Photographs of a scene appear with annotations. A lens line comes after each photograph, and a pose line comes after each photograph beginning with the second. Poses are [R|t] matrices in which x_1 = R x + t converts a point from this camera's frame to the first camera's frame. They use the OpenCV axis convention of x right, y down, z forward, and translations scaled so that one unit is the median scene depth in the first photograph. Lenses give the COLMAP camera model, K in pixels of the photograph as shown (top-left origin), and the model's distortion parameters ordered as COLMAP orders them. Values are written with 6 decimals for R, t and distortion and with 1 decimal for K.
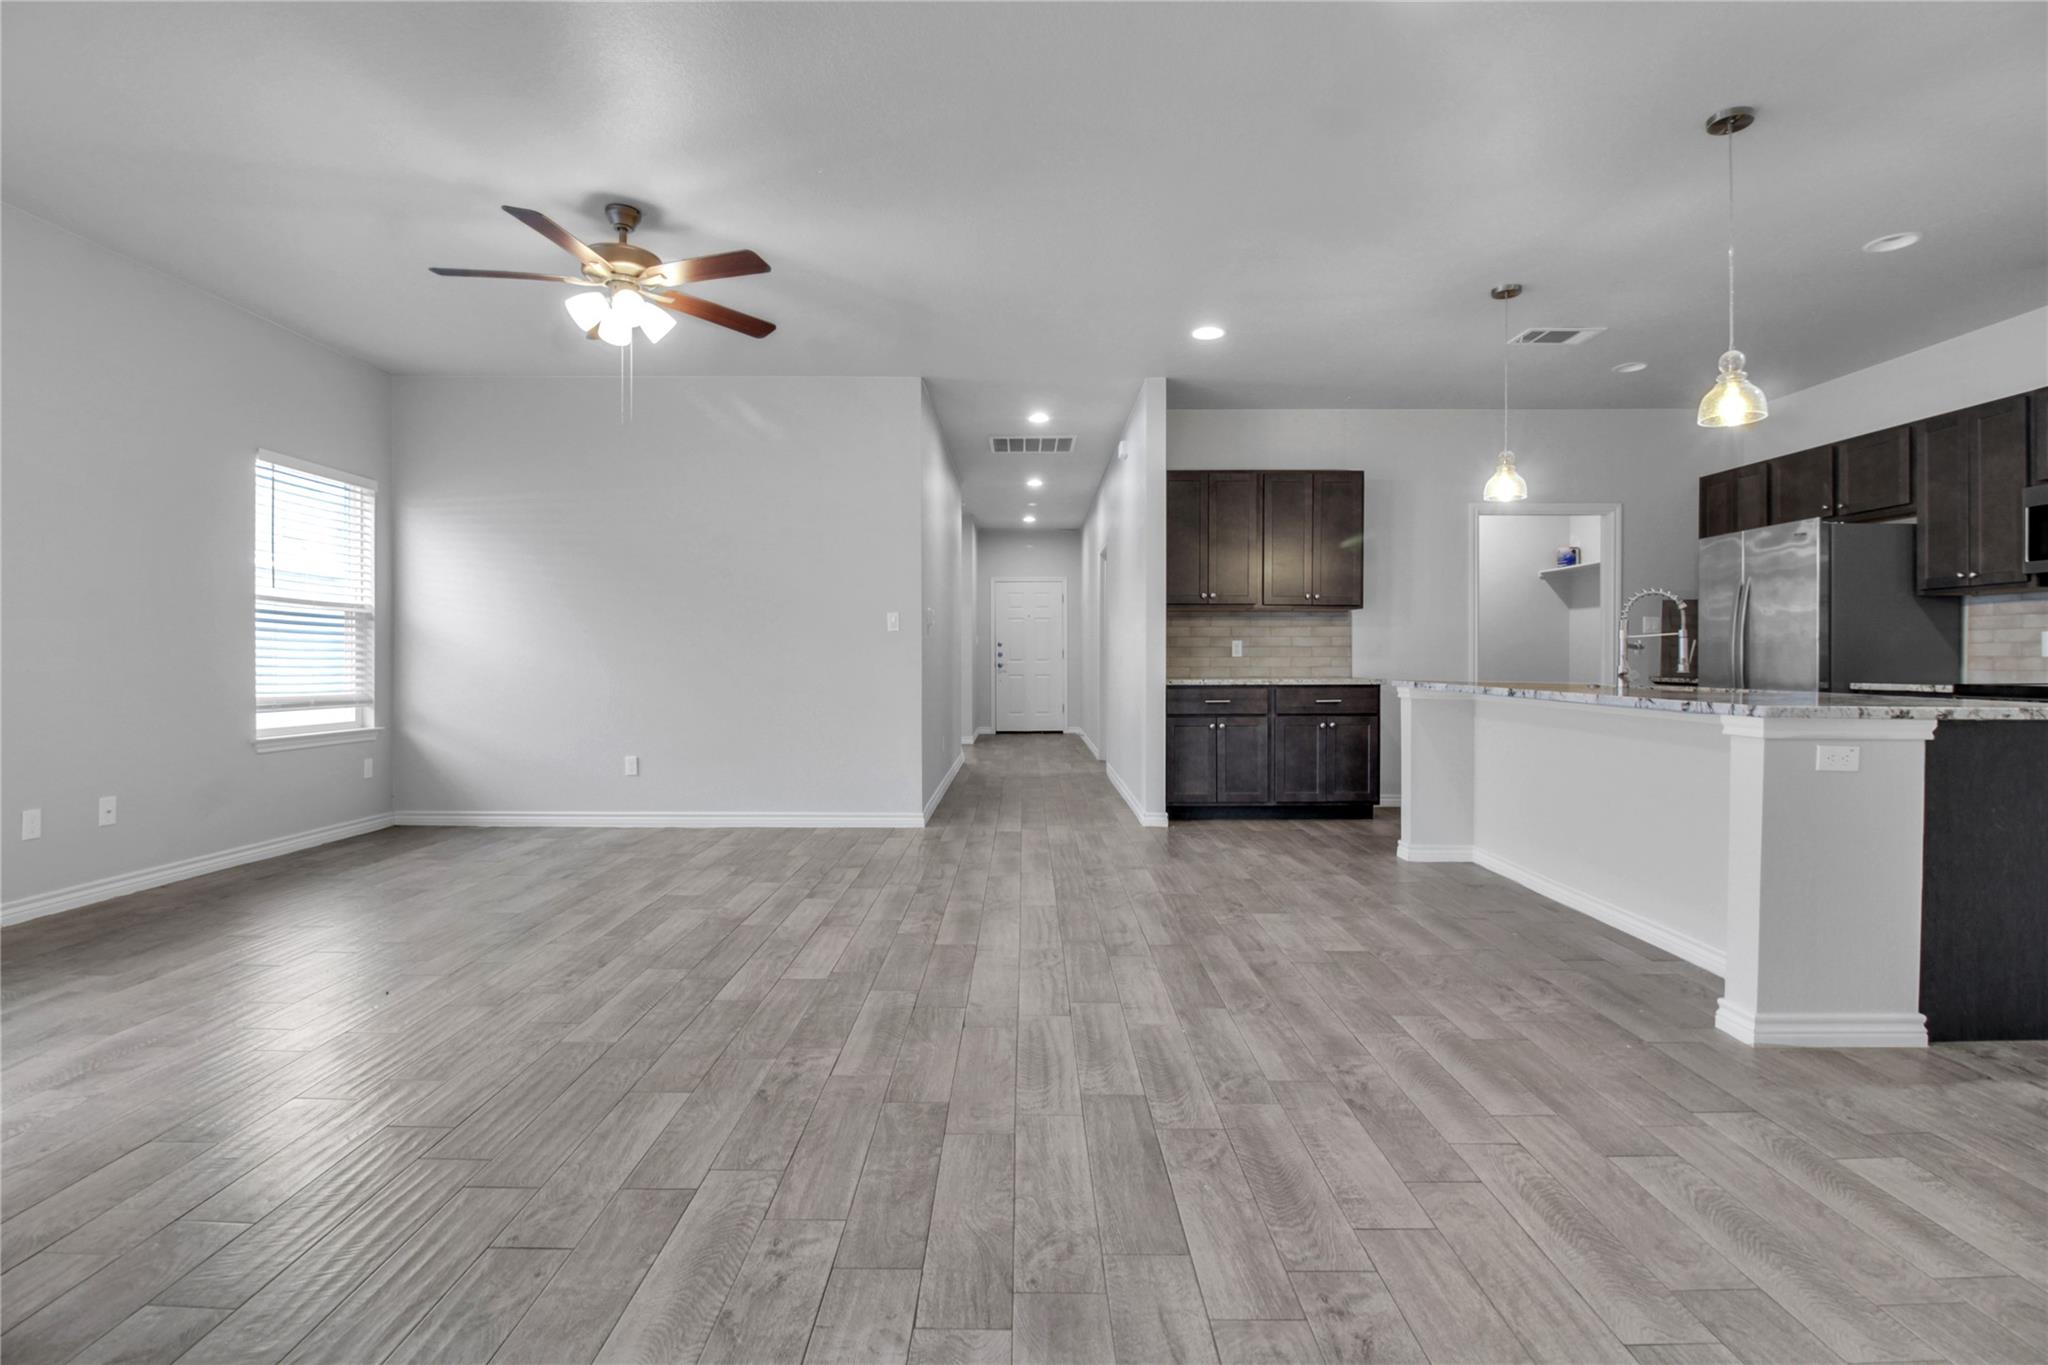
lens RADIAL K [[956.8, 0, 1019.3], [0, 956.8, 626.3], [0, 0, 1]] dist [0.000592, -0.013225]
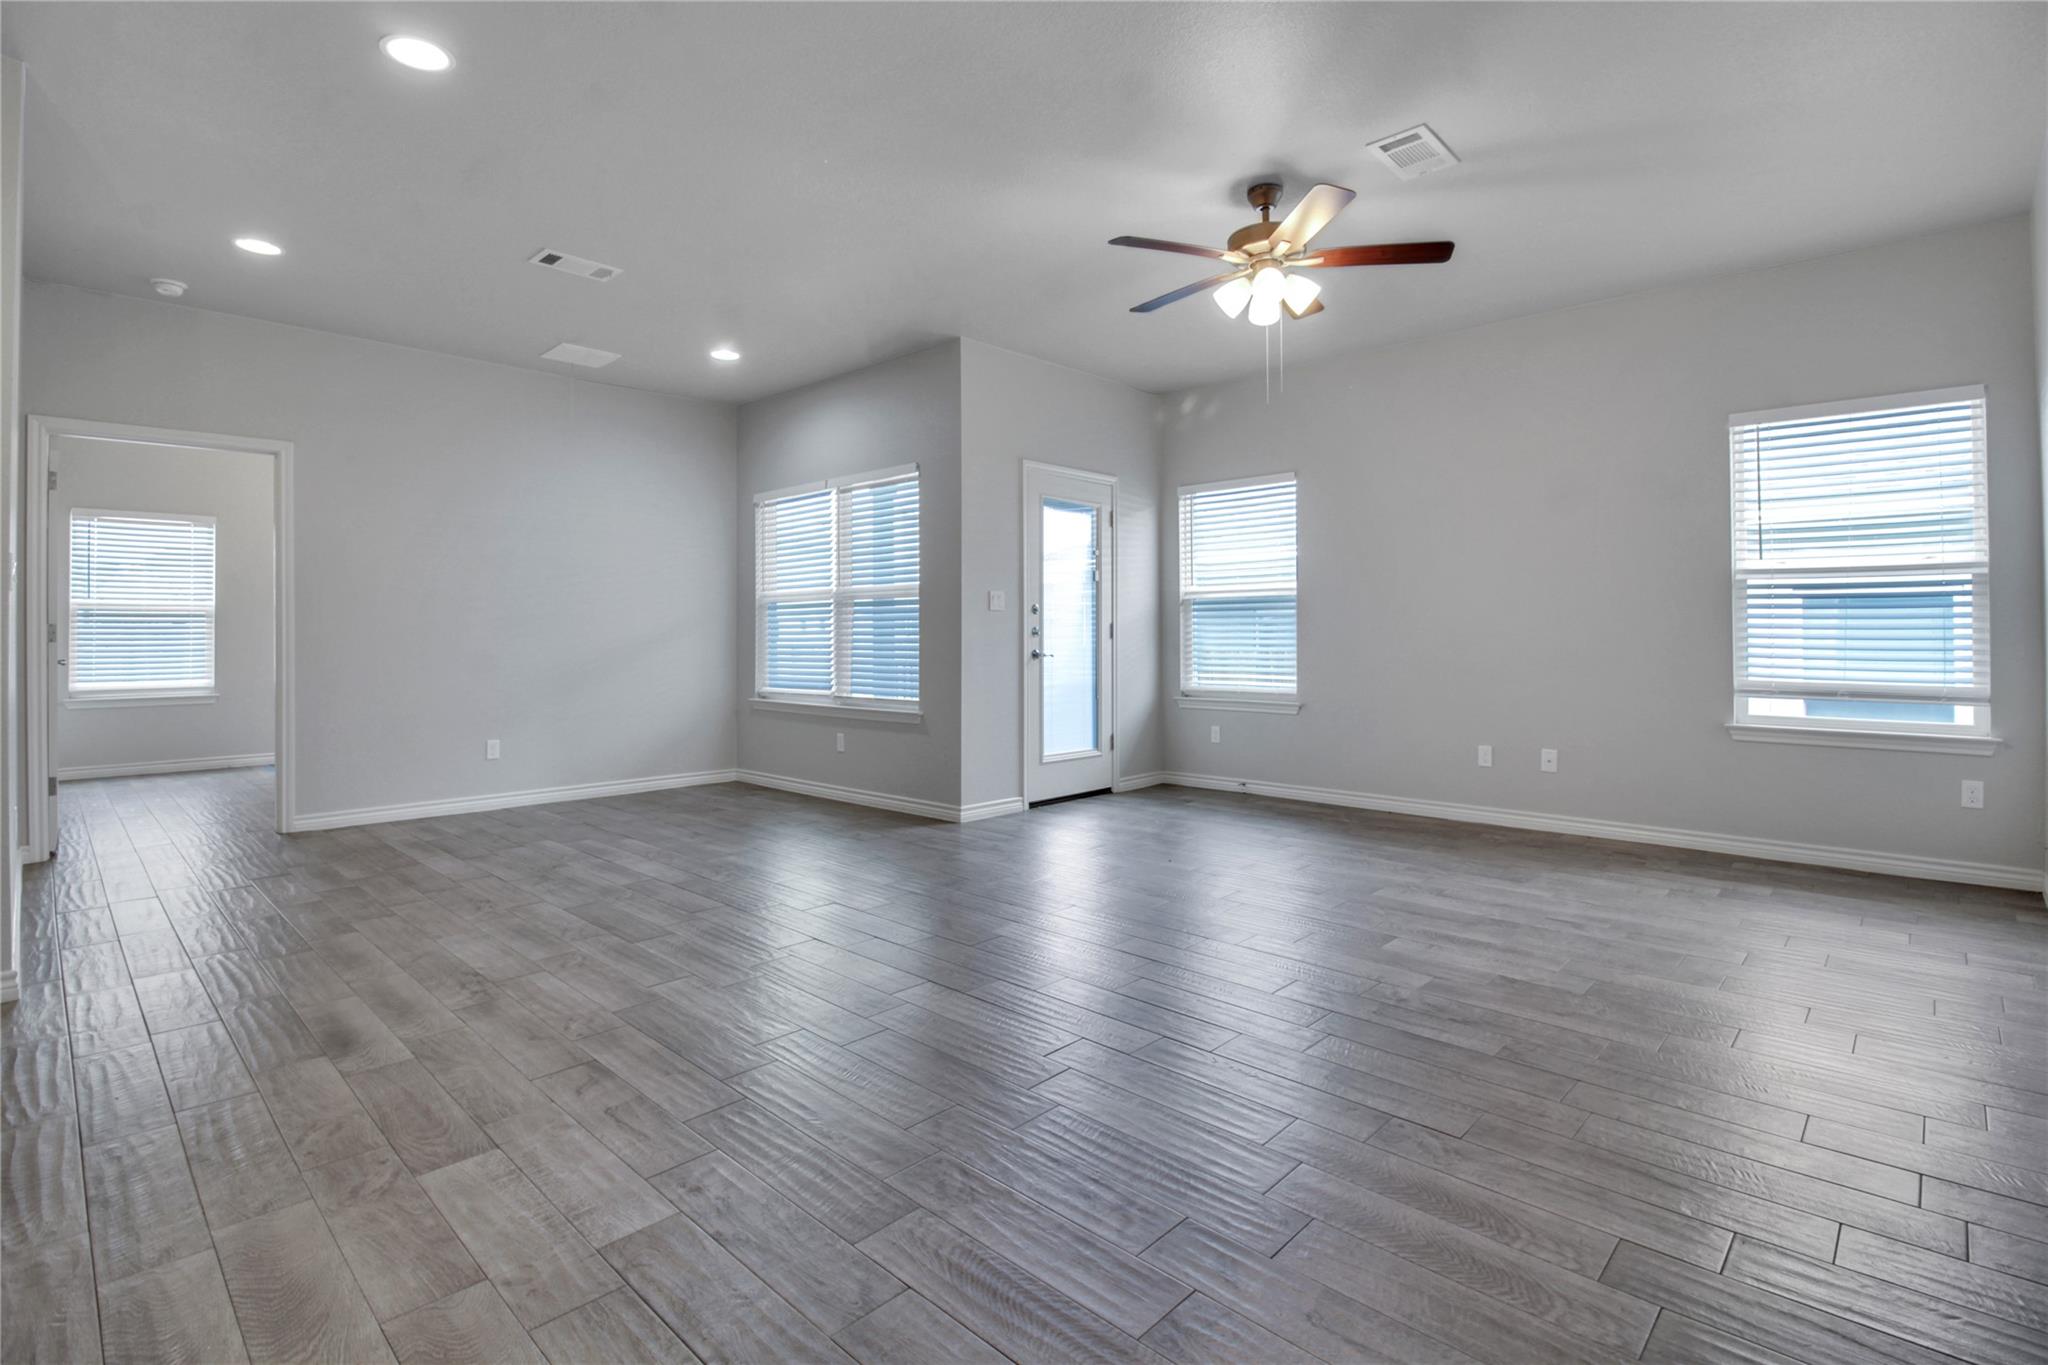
lens RADIAL K [[956.8, 0, 1019.3], [0, 956.8, 626.3], [0, 0, 1]] dist [0.000592, -0.013225]
pose [[-0.688709, -0.006930, -0.725005, 0.553028], [0.025284, 0.999117, -0.033568, 0.054038], [0.724597, -0.041450, -0.687926, 1.730631]]
